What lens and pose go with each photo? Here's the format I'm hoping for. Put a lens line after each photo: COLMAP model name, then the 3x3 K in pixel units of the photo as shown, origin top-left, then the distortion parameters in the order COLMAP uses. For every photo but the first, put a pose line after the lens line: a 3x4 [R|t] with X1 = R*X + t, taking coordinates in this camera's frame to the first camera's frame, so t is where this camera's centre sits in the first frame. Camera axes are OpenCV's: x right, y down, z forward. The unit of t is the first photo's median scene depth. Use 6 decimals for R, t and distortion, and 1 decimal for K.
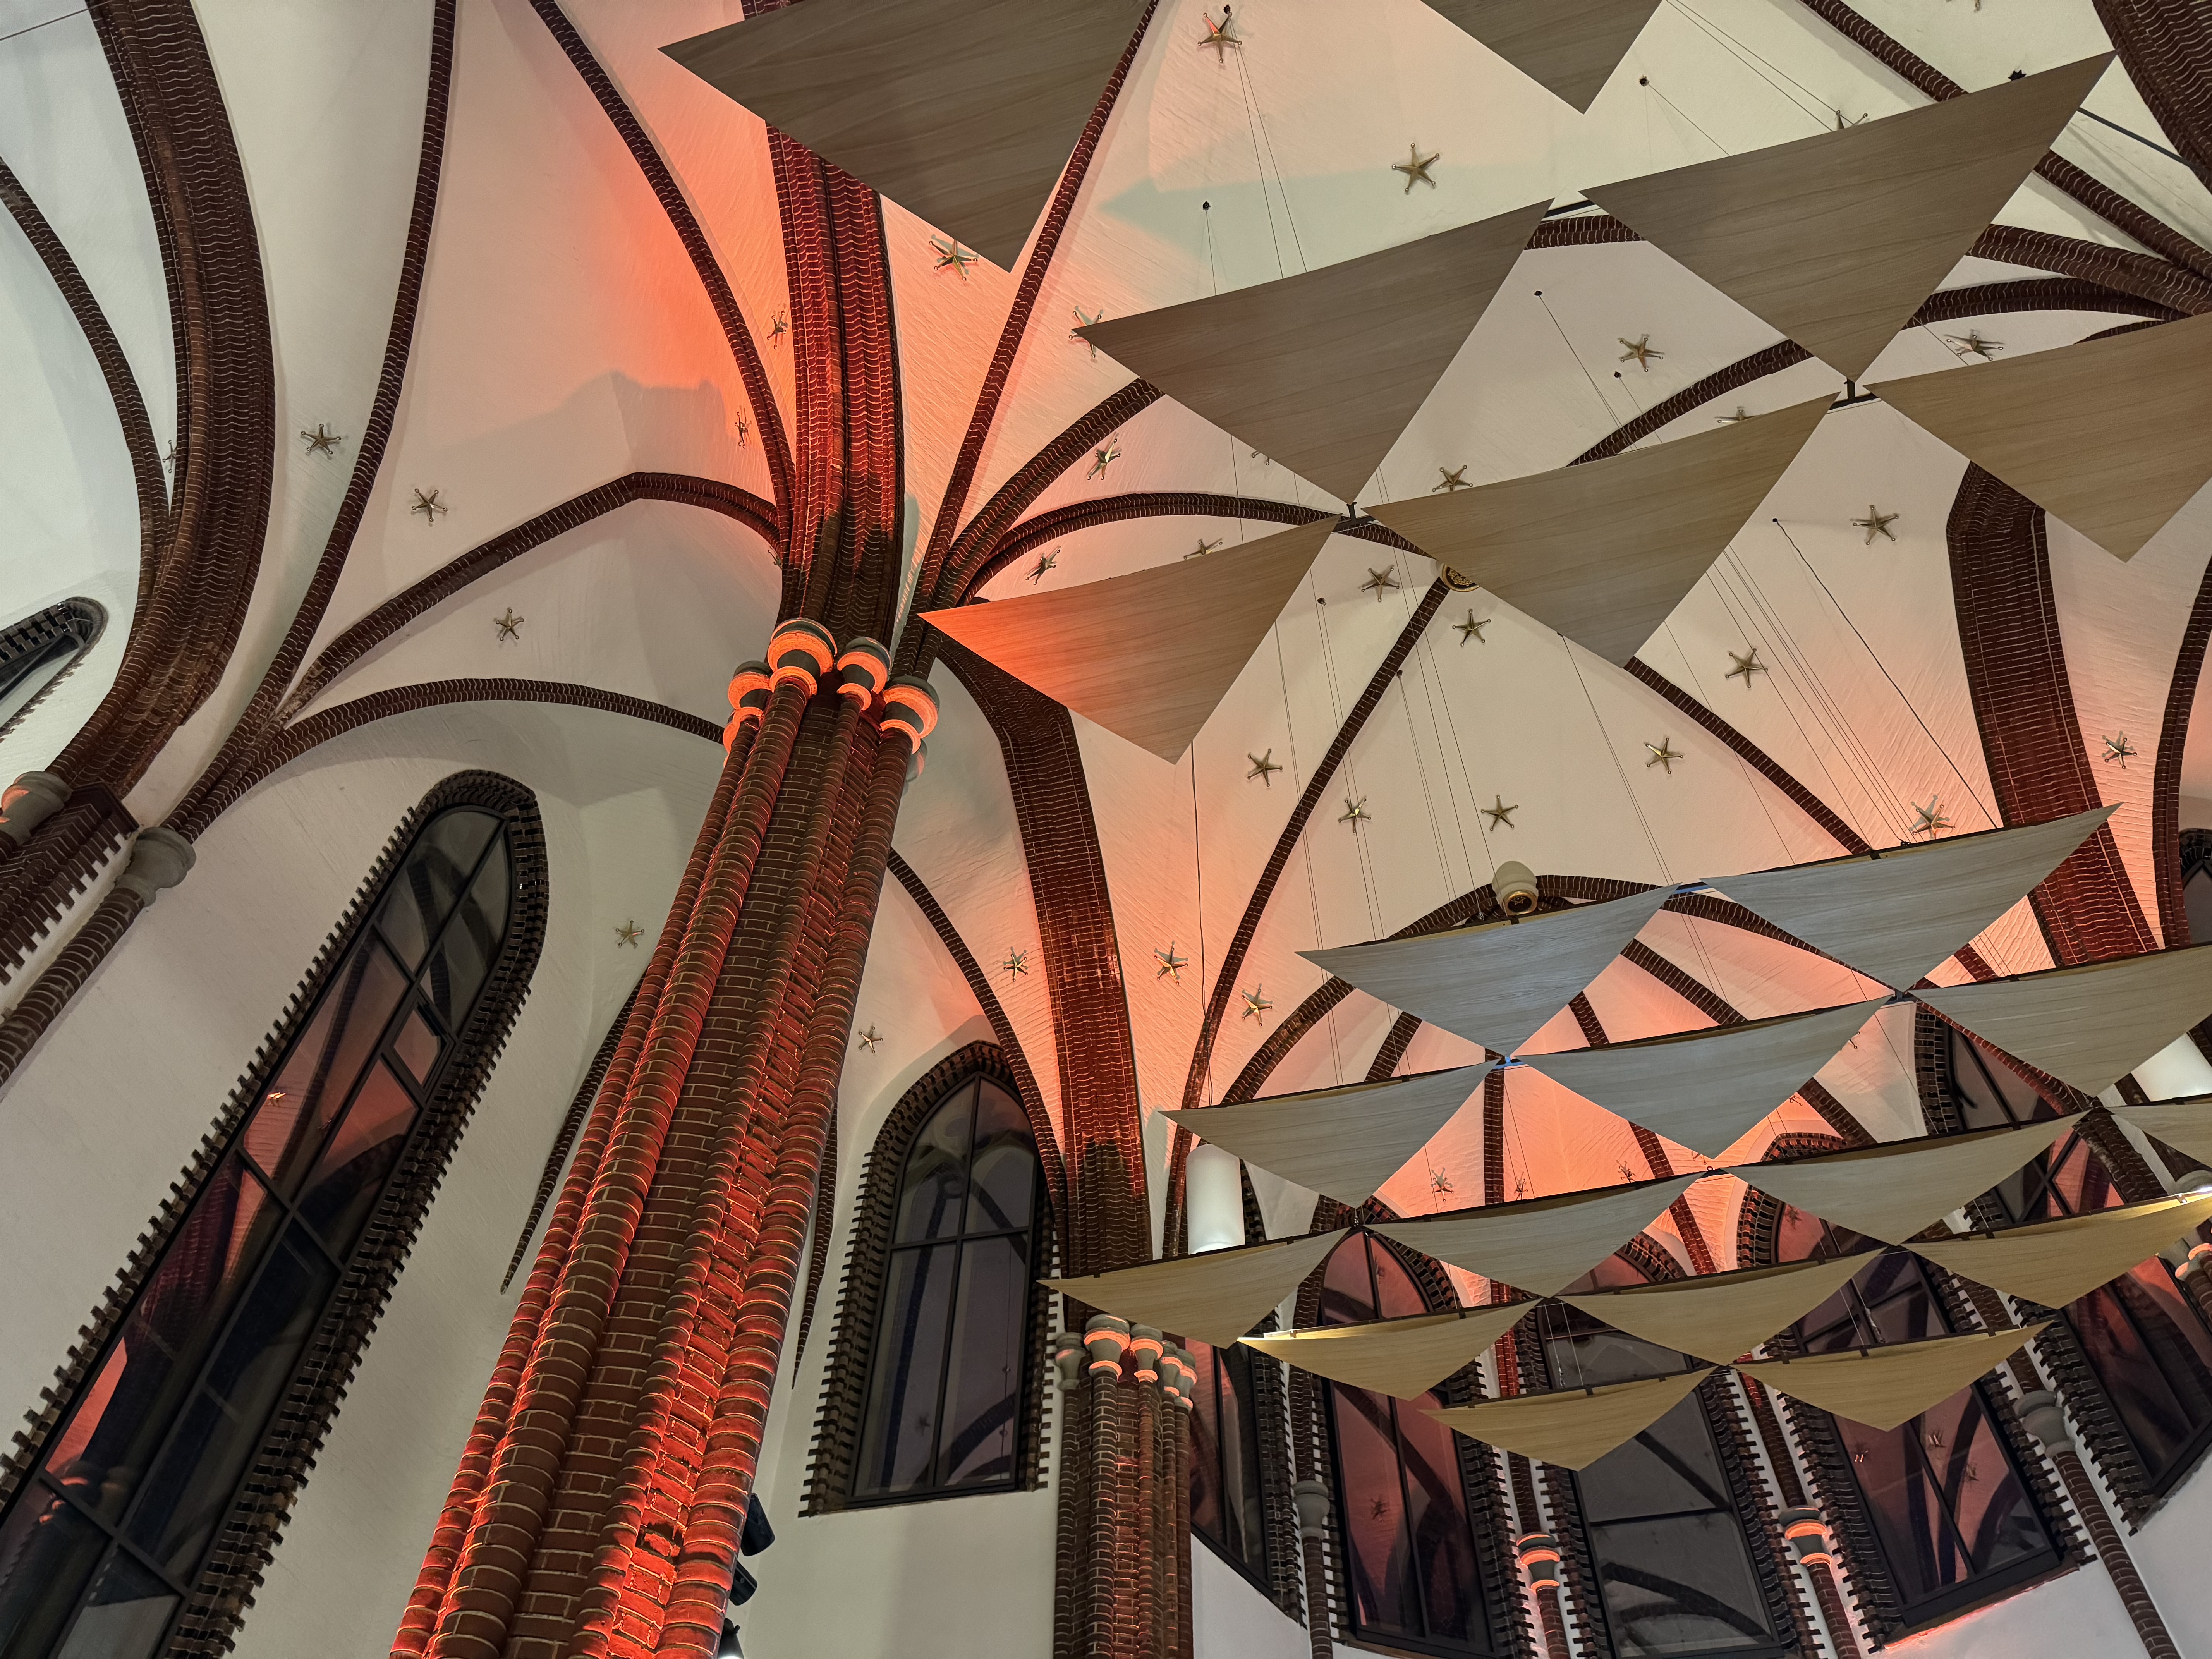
lens RADIAL K [[1480.5, 0, 1106.0], [0, 1480.5, 829.5], [0, 0, 1]] dist [0.000669, -0.000170]
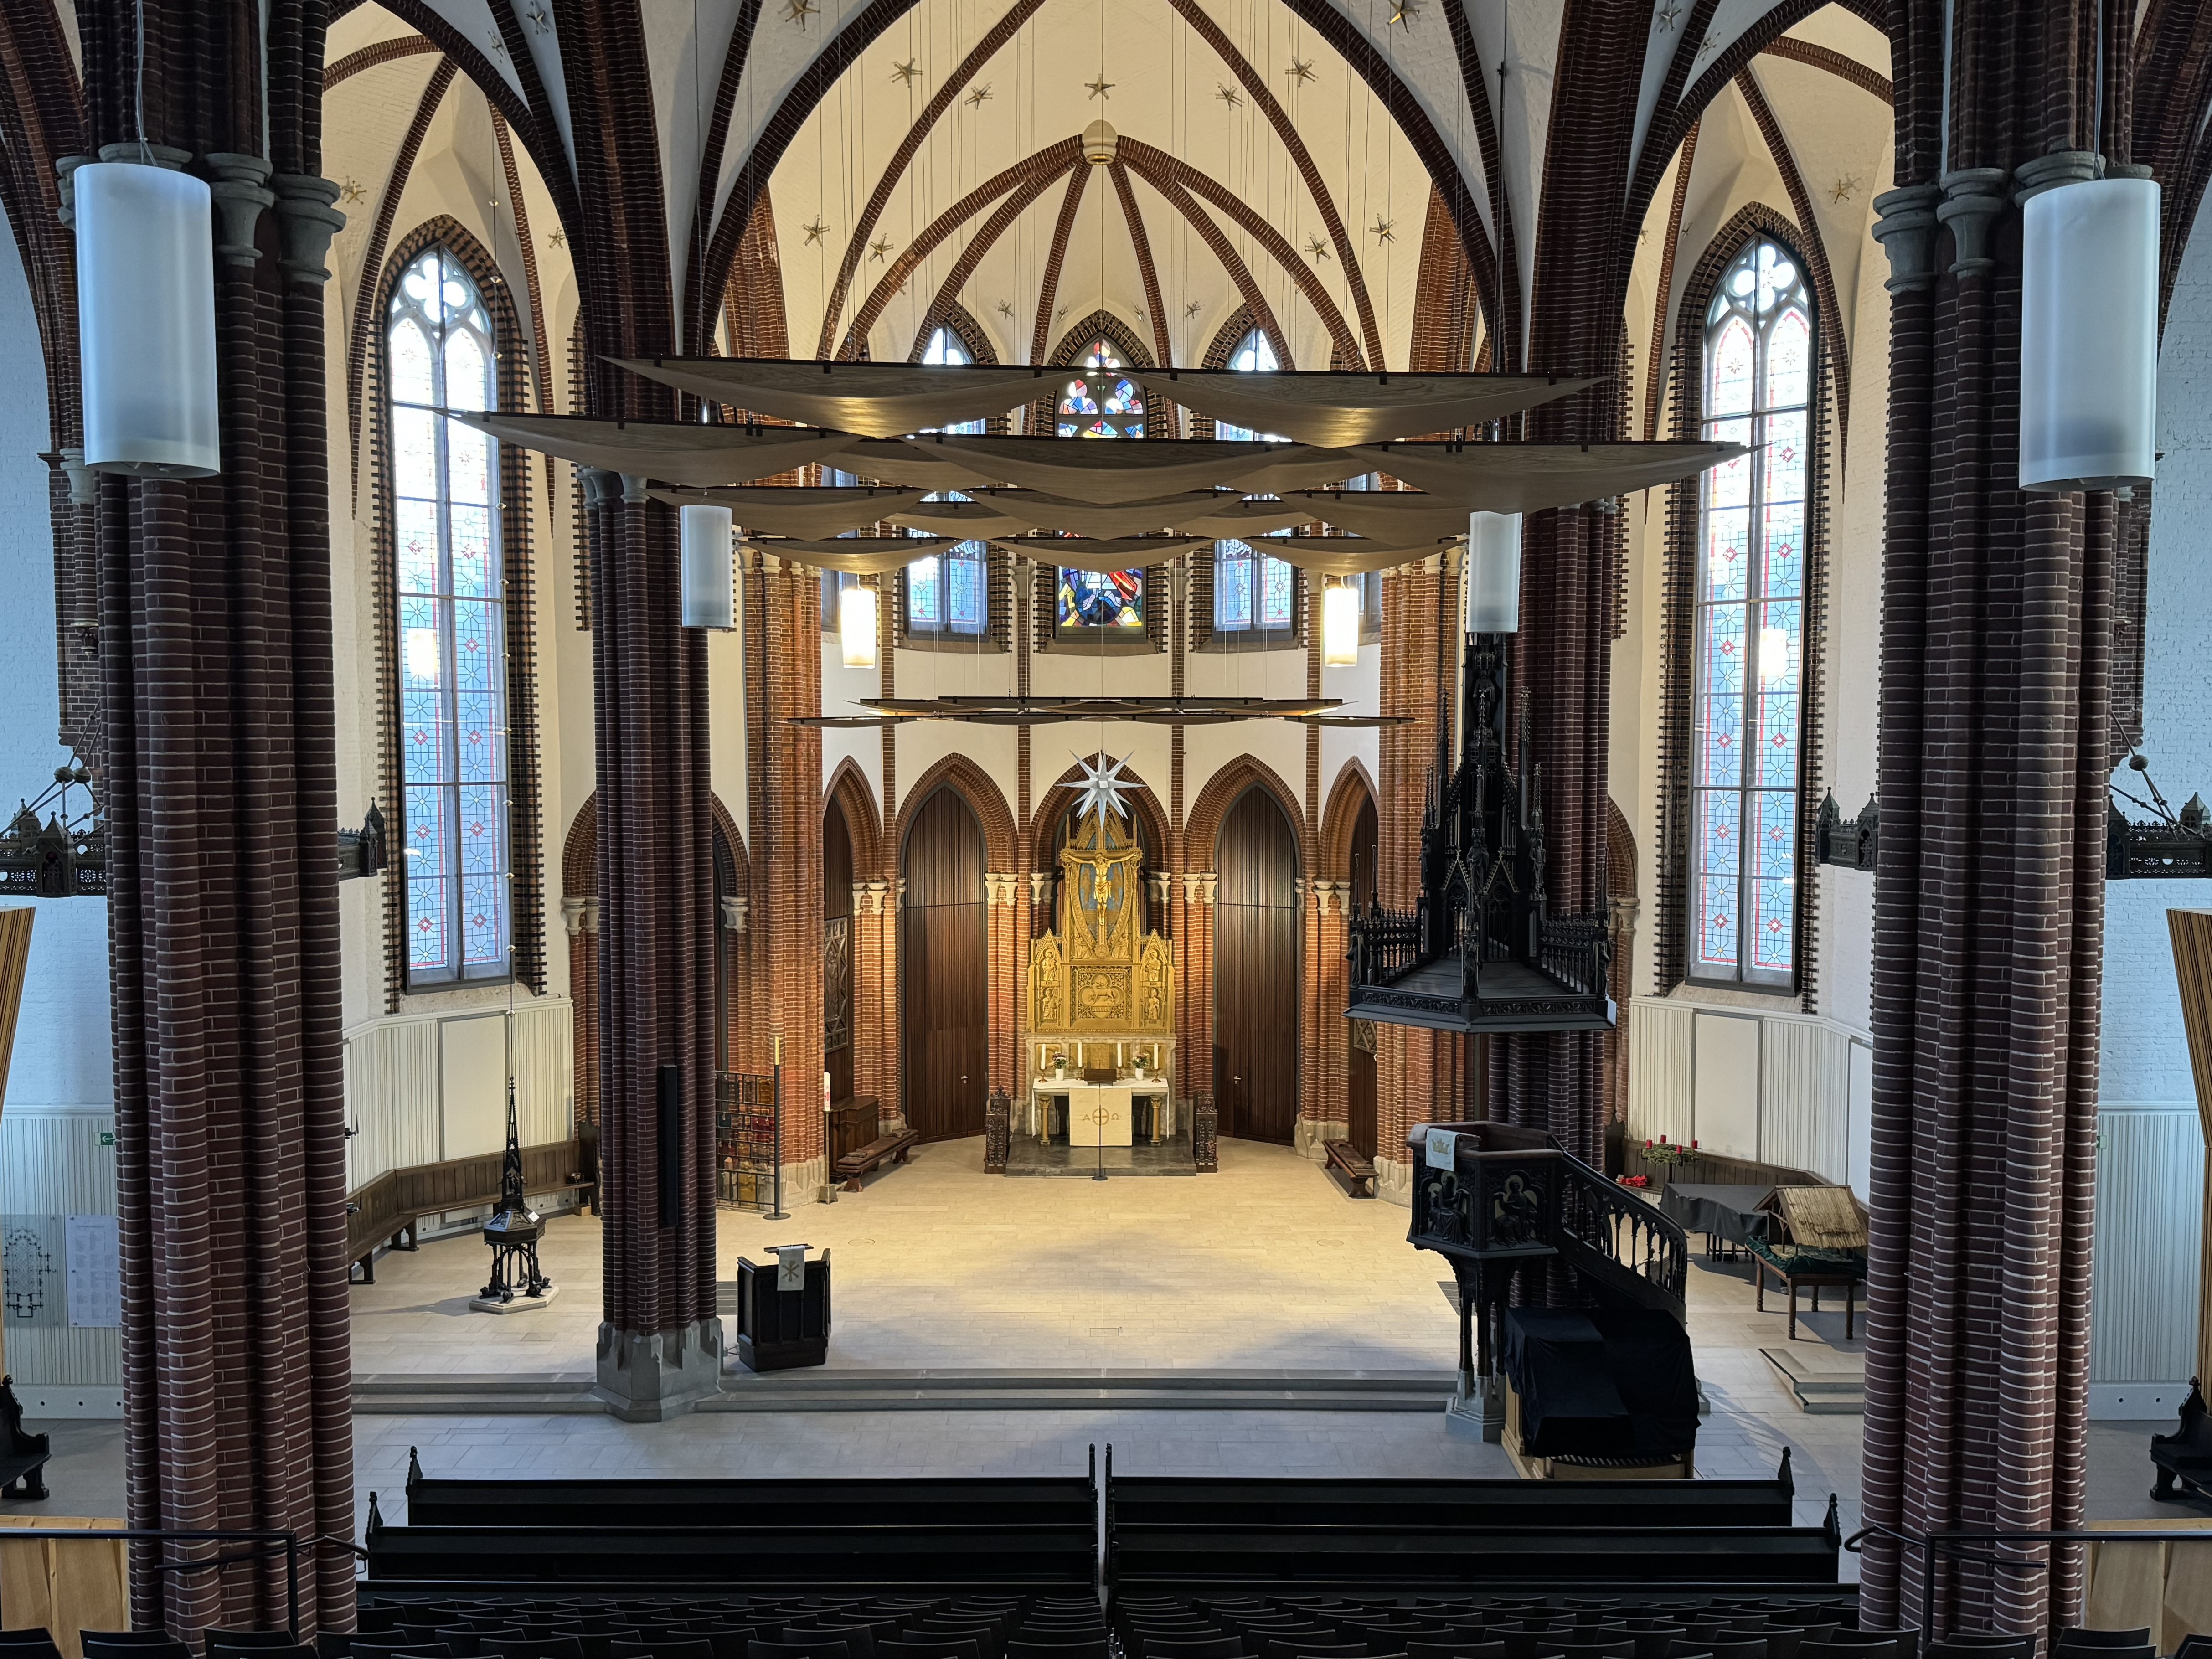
lens RADIAL K [[1480.4, 0, 1106.0], [0, 1480.4, 829.5], [0, 0, 1]] dist [0.000669, -0.000170]
pose [[0.957418, -0.036831, 0.286347, -0.116727], [-0.212005, 0.583560, 0.783908, -0.762159], [-0.195972, -0.811235, 0.550902, -0.176259]]
